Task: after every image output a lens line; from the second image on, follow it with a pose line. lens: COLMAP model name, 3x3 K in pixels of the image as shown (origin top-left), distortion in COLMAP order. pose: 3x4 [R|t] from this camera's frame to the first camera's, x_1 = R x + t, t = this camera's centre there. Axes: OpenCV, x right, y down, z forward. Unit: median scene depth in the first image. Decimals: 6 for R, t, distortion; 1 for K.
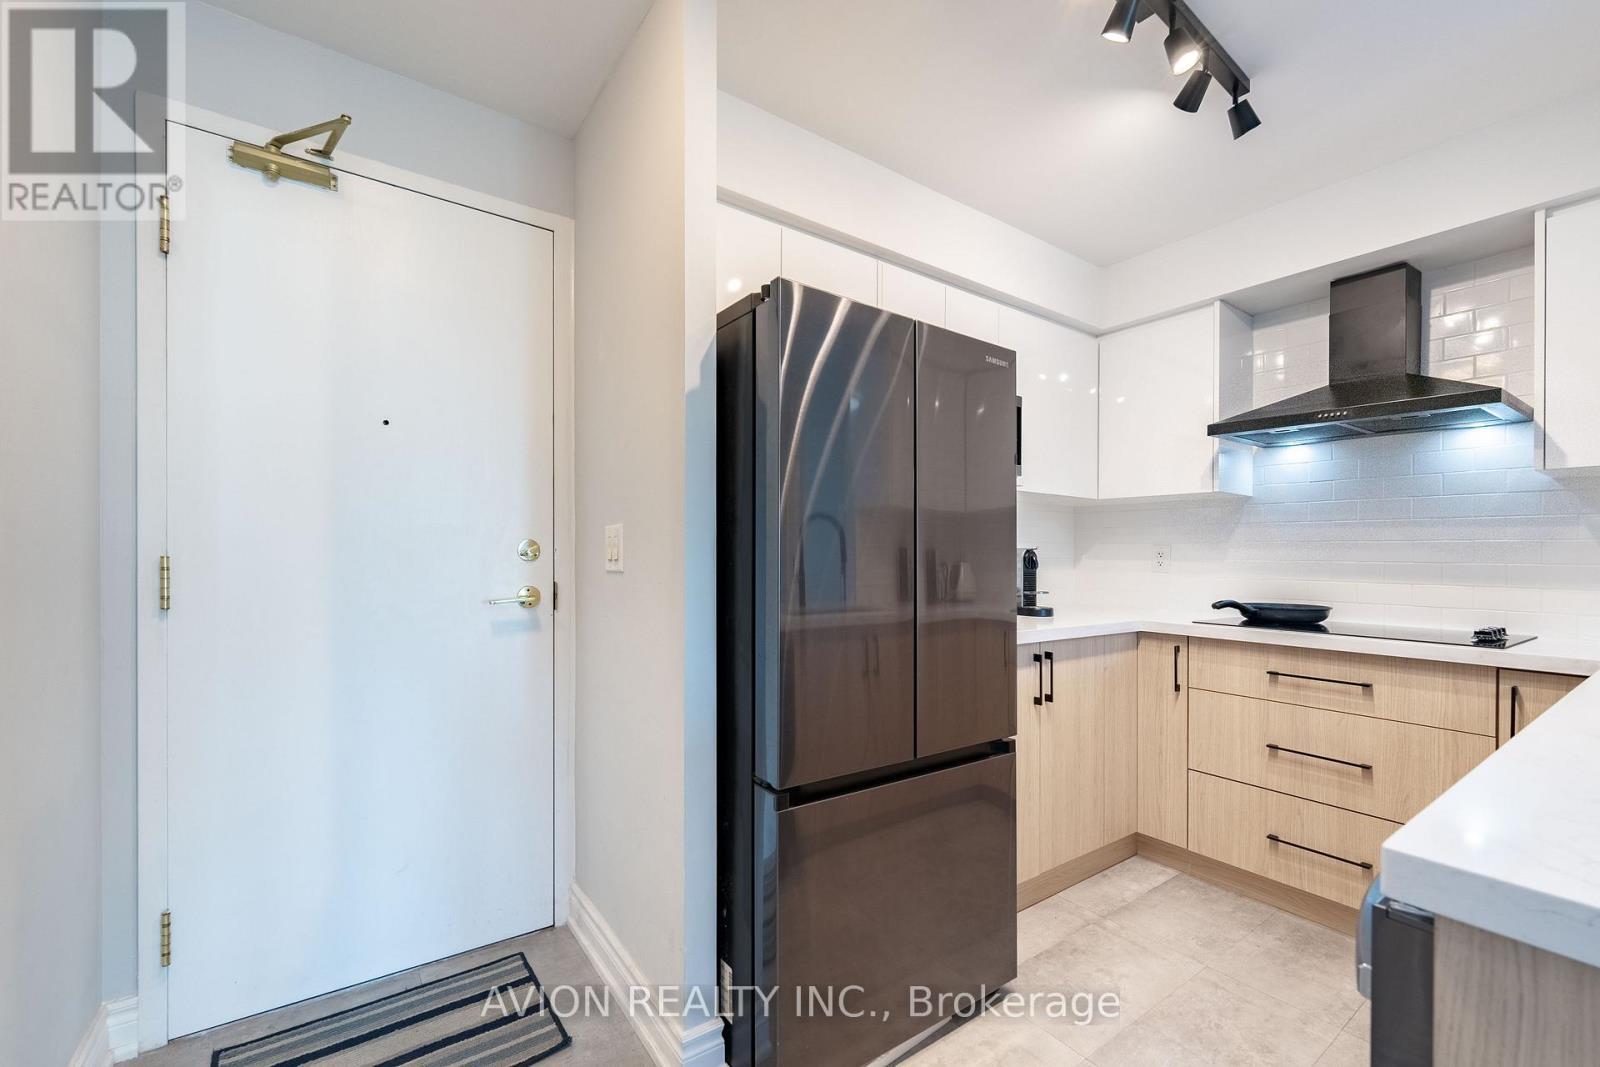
lens RADIAL K [[644.6, 0, 785.7], [0, 644.6, 574.5], [0, 0, 1]] dist [0.001905, -0.000732]
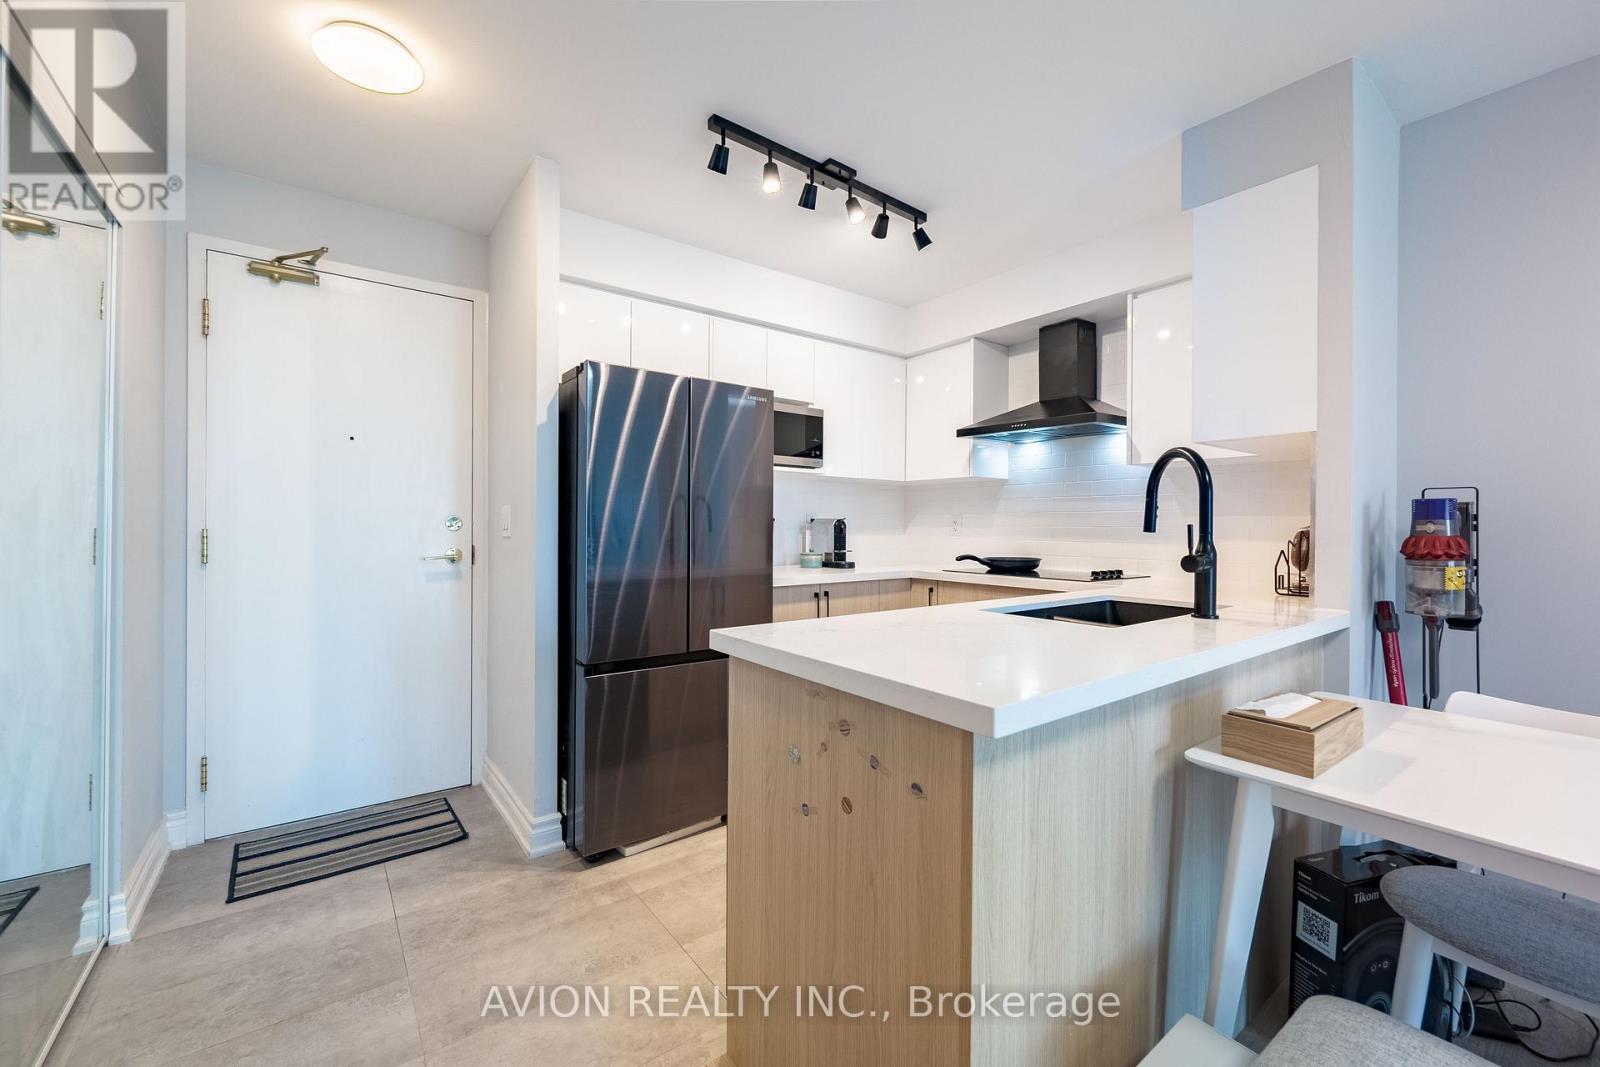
lens RADIAL K [[644.6, 0, 799.9], [0, 644.6, 533.0], [0, 0, 1]] dist [0.001905, -0.000732]
pose [[0.999475, -0.008848, 0.031157, 0.333556], [0.009430, 0.999783, -0.018591, 0.018257], [-0.030986, 0.018875, 0.999342, -0.470662]]
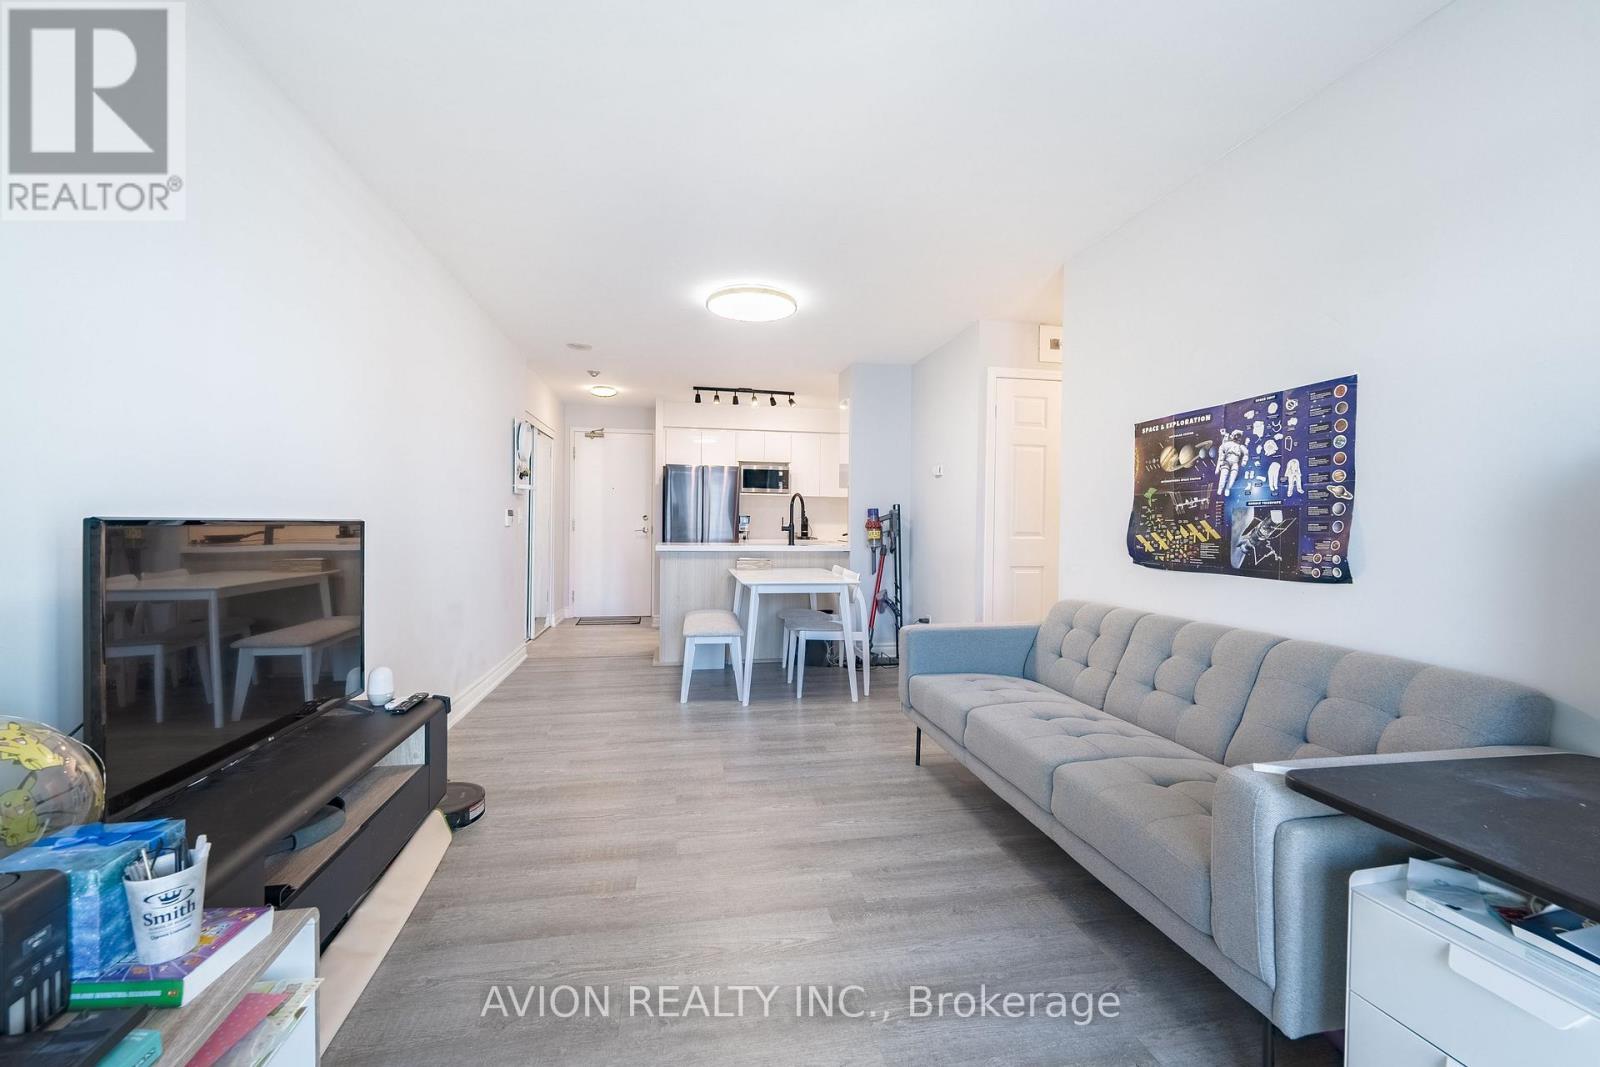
lens RADIAL K [[644.6, 0, 798.6], [0, 644.6, 531.7], [0, 0, 1]] dist [0.001905, -0.000732]
pose [[0.911396, -0.007908, -0.411454, 2.024450], [0.000694, 0.999843, -0.017678, 0.104469], [0.411530, 0.015826, 0.911259, -2.137338]]
